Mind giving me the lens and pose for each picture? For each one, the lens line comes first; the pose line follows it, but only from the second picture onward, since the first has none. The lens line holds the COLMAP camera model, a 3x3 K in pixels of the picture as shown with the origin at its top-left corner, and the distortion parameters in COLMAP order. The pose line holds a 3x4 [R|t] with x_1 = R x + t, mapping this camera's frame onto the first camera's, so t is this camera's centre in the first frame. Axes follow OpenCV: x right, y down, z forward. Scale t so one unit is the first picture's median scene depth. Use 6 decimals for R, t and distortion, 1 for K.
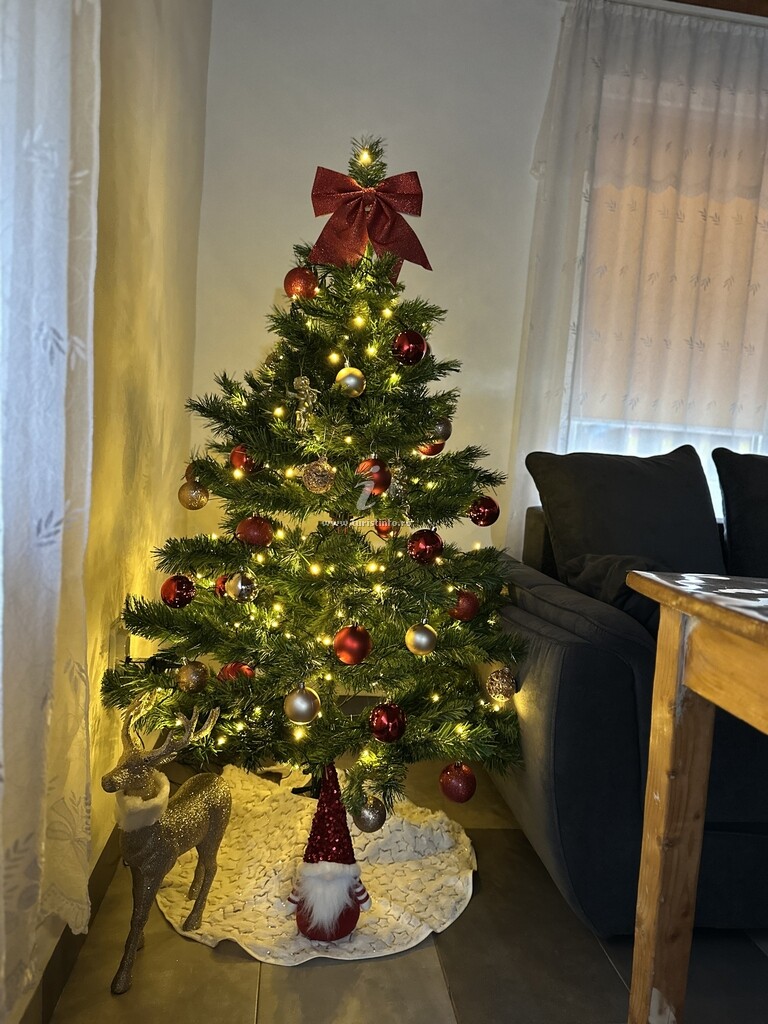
lens RADIAL K [[727.0, 0, 385.4], [0, 727.0, 514.5], [0, 0, 1]] dist [0.030319, -0.010595]
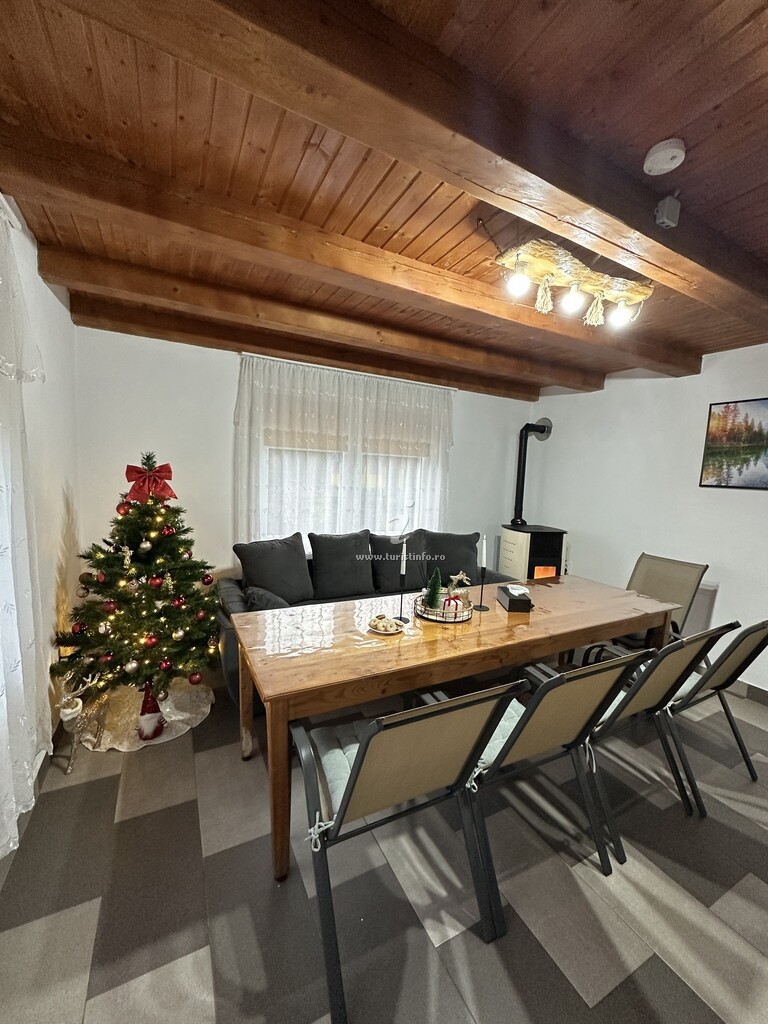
lens RADIAL K [[408.3, 0, 380.9], [0, 408.3, 513.3], [0, 0, 1]] dist [0.001813, 0.000174]
pose [[0.937631, -0.069627, 0.340587, 0.281484], [0.051653, 0.996765, 0.061570, -0.367911], [-0.343772, -0.040137, 0.938195, -0.800160]]
